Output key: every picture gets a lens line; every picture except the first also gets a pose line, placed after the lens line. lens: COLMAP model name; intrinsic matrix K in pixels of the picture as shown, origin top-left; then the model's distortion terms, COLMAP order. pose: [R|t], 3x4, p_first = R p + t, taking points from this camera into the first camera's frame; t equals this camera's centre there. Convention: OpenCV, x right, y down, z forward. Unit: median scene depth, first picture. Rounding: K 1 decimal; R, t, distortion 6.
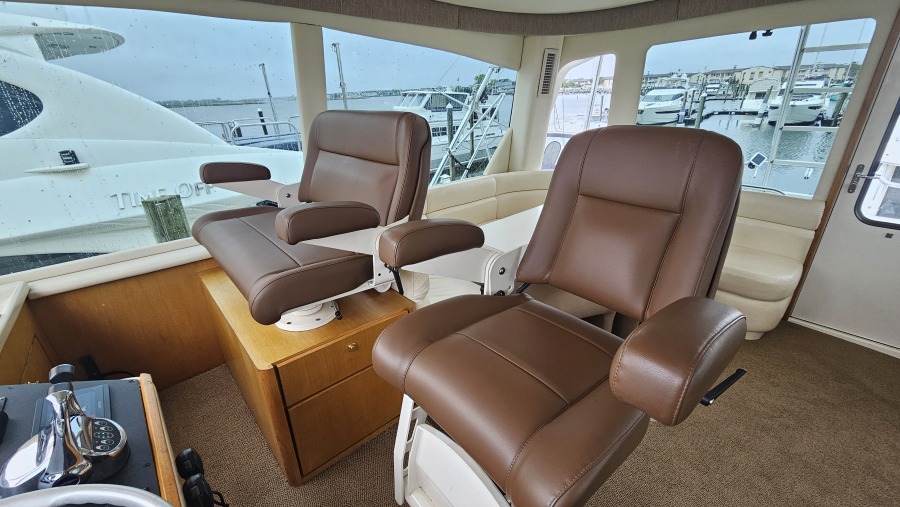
lens RADIAL K [[372.3, 0, 451.9], [0, 372.3, 257.1], [0, 0, 1]] dist [-0.000706, 0.000404]
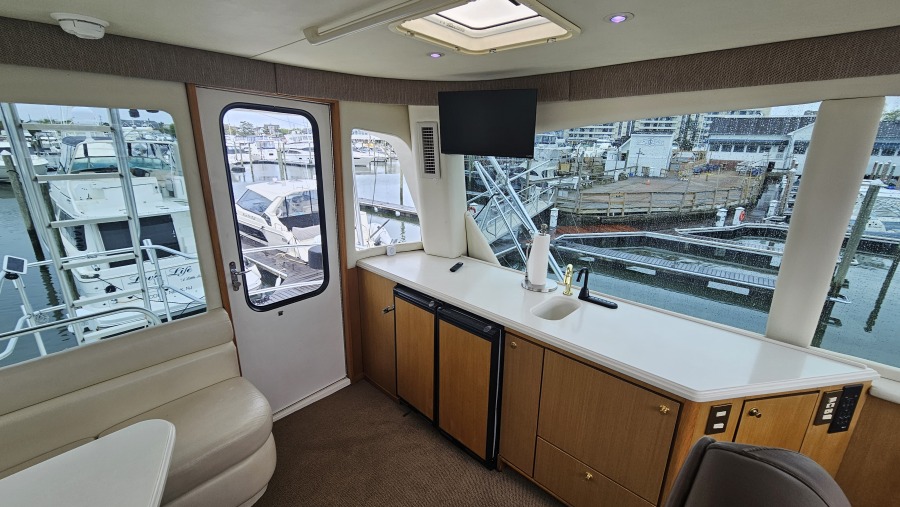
lens RADIAL K [[372.3, 0, 450.2], [0, 372.3, 255.5], [0, 0, 1]] dist [-0.000706, 0.000404]
pose [[-0.107420, -0.266181, 0.957919, 0.110508], [0.386158, 0.876678, 0.286910, -0.226052], [-0.916156, 0.400728, 0.008615, 0.345012]]
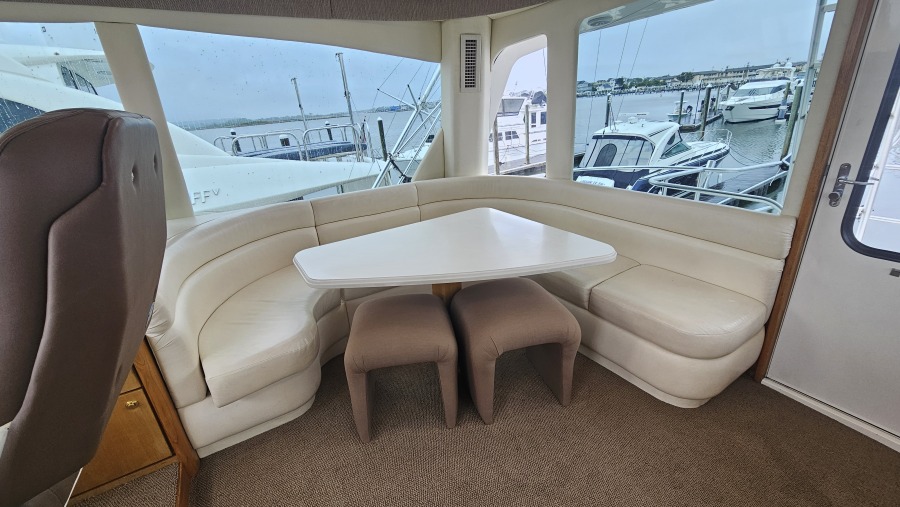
lens RADIAL K [[372.3, 0, 450.2], [0, 372.3, 259.8], [0, 0, 1]] dist [-0.000706, 0.000404]
pose [[0.981660, 0.030295, -0.188218, 0.383978], [-0.032392, 0.999443, -0.008071, -0.035687], [0.187869, 0.014020, 0.982094, 0.158841]]
